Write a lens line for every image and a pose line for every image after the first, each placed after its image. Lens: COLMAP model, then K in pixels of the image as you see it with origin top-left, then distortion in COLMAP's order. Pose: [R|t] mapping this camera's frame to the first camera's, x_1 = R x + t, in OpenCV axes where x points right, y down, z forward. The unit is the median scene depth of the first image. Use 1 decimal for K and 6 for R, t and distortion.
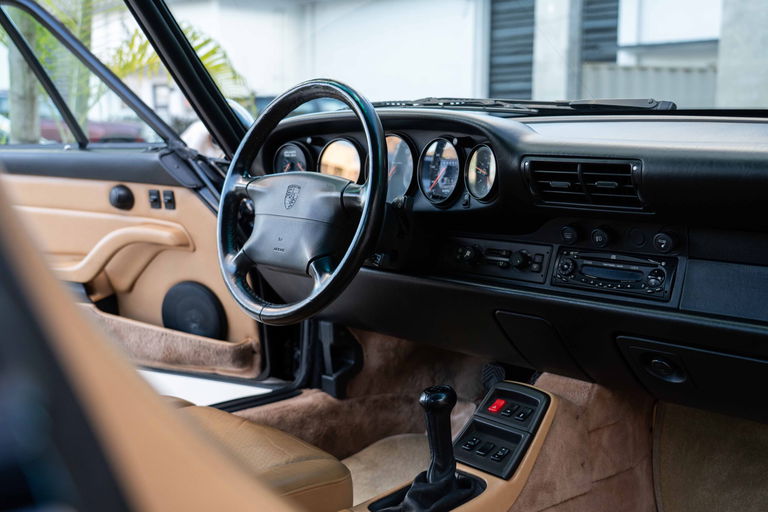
lens RADIAL K [[902.6, 0, 384.0], [0, 902.6, 256.0], [0, 0, 1]] dist [-0.011059, -0.008718]
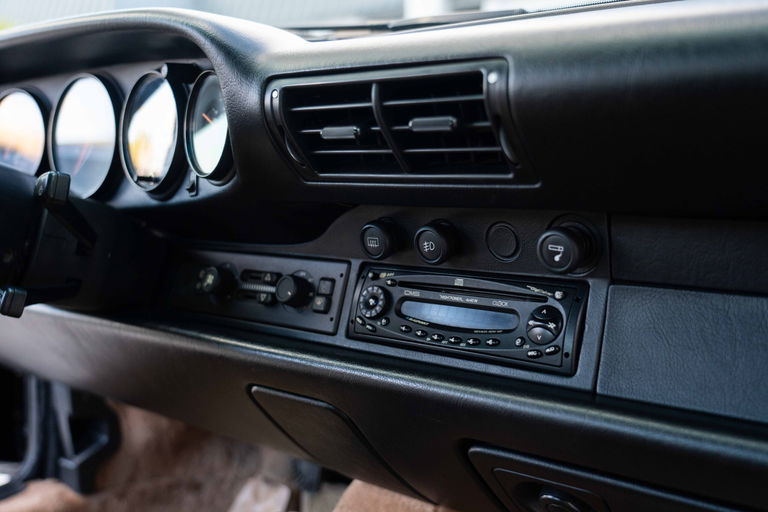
lens RADIAL K [[836.4, 0, 384.0], [0, 836.4, 256.0], [0, 0, 1]] dist [0.008723, 0.007205]
pose [[0.991444, -0.028521, 0.127381, 0.153303], [0.030269, 0.999472, -0.011808, -0.009043], [-0.126977, 0.015562, 0.991784, 0.540331]]
